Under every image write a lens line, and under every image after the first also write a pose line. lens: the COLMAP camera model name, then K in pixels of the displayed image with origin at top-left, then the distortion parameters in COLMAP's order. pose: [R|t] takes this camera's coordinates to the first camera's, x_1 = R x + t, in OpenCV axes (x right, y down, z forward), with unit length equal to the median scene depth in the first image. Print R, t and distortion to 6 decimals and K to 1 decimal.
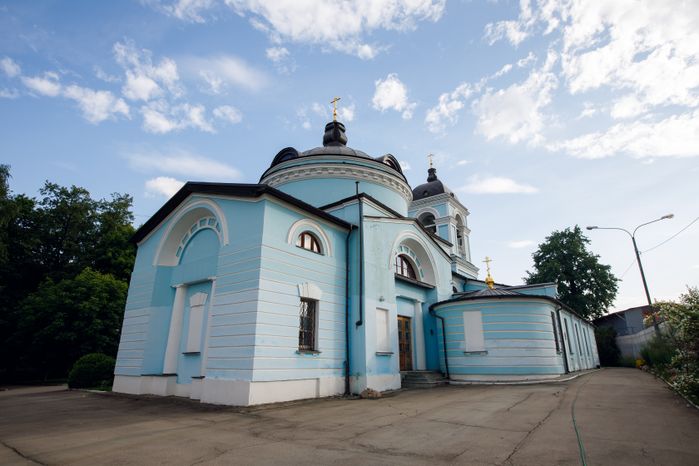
lens RADIAL K [[369.8, 0, 349.5], [0, 369.8, 233.0], [0, 0, 1]] dist [-0.068850, 0.031822]
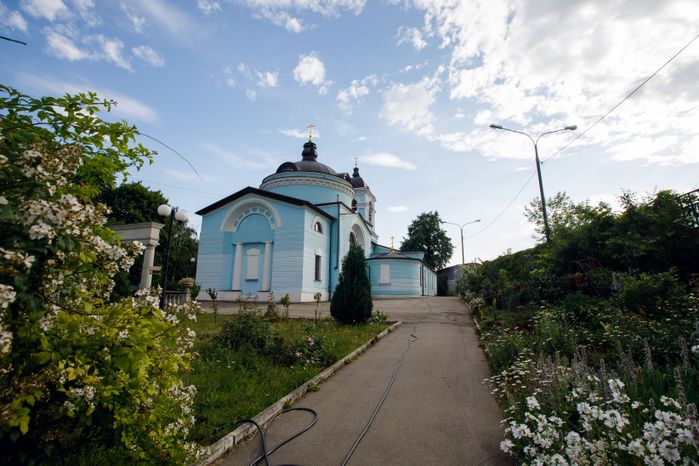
lens RADIAL K [[319.7, 0, 359.6], [0, 319.7, 239.0], [0, 0, 1]] dist [-0.026636, 0.000103]
pose [[0.942883, 0.065843, 0.326552, -0.167972], [-0.115150, 0.984265, 0.134024, -0.064169], [-0.312589, -0.163971, 0.935629, -0.270544]]
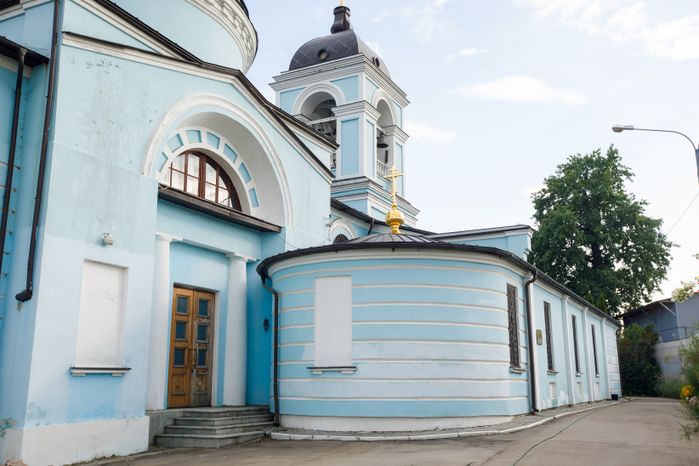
lens RADIAL K [[659.4, 0, 349.5], [0, 659.4, 233.0], [0, 0, 1]] dist [-0.000934, -0.000398]
pose [[0.985054, 0.029913, 0.169629, 0.091376], [-0.048683, 0.993002, 0.107601, 0.030903], [-0.165223, -0.114251, 0.979616, 0.092561]]
